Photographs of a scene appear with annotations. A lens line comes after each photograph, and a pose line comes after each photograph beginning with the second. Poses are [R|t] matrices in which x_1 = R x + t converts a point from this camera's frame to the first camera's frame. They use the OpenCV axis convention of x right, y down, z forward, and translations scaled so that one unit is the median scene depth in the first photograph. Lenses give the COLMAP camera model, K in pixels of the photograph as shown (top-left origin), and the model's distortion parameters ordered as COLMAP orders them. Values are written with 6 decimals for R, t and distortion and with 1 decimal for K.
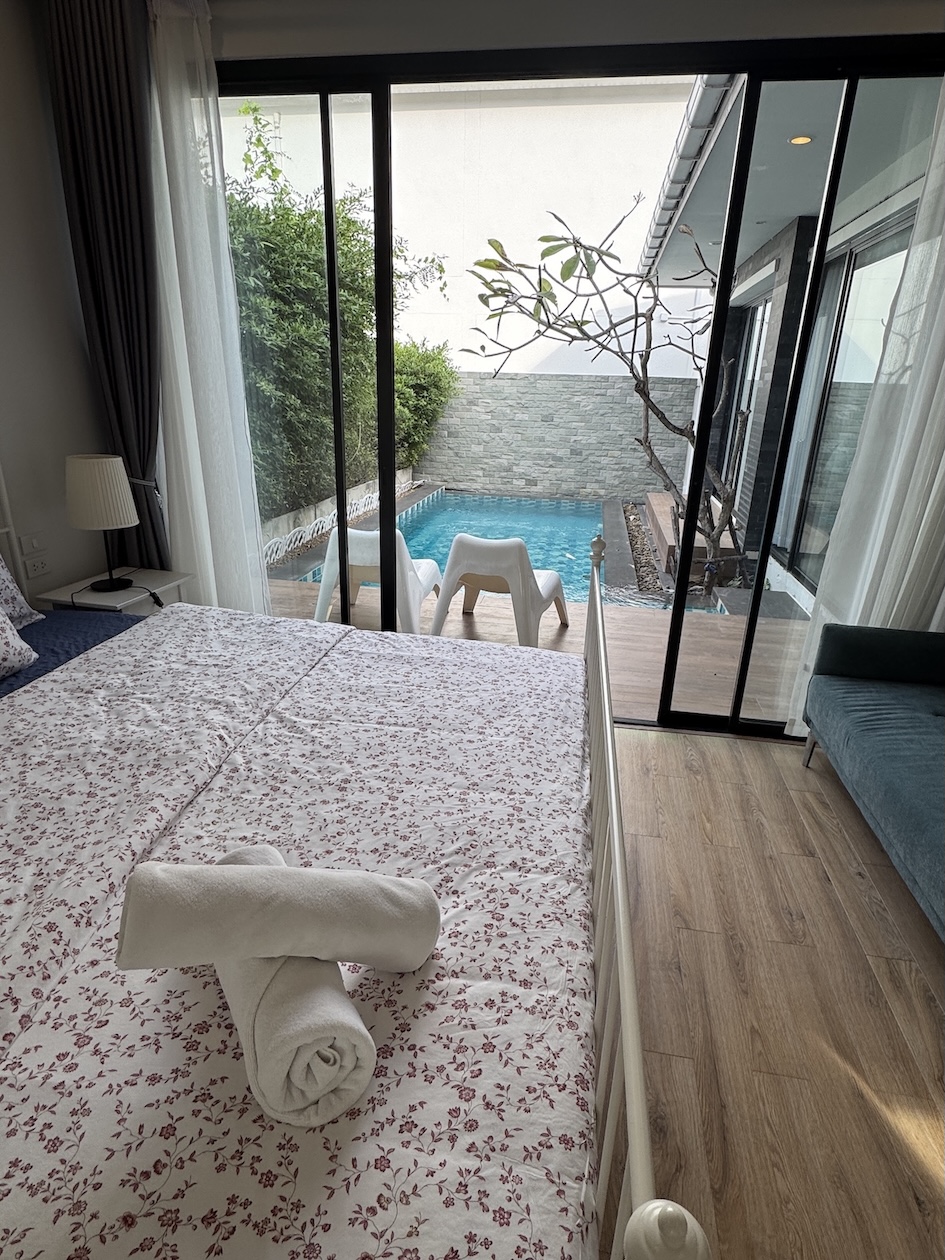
lens RADIAL K [[674.4, 0, 472.5], [0, 674.4, 630.0], [0, 0, 1]] dist [0.002432, -0.001243]
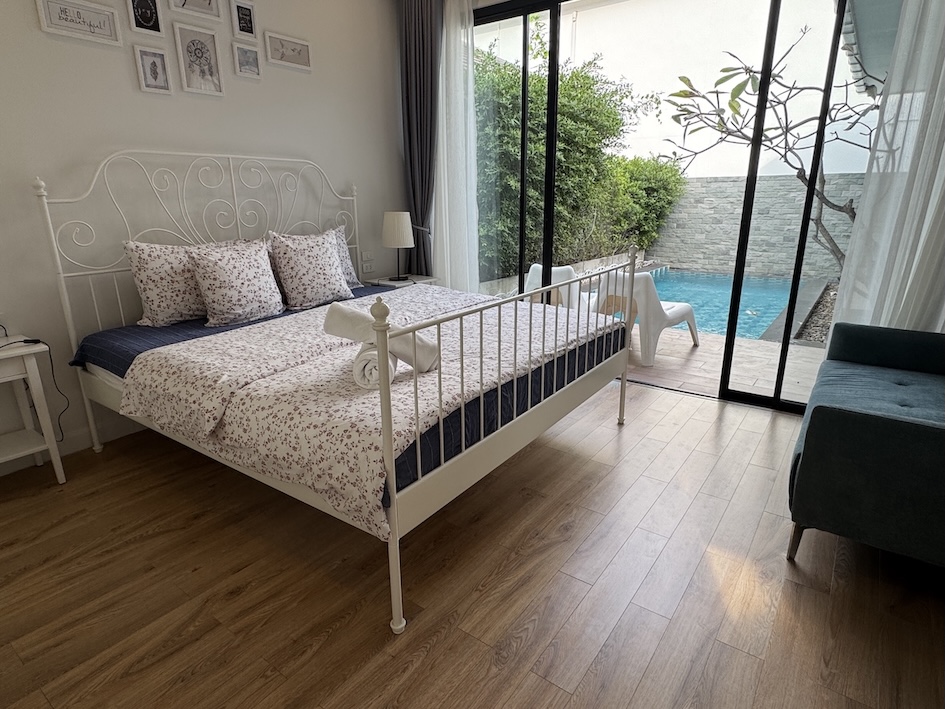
lens RADIAL K [[539.8, 0, 472.5], [0, 539.8, 354.5], [0, 0, 1]] dist [-0.002734, 0.019121]
pose [[0.893422, 0.093848, -0.439306, 0.190924], [-0.126610, 0.990894, -0.045807, 0.104428], [0.431006, 0.096546, 0.897169, -0.147342]]
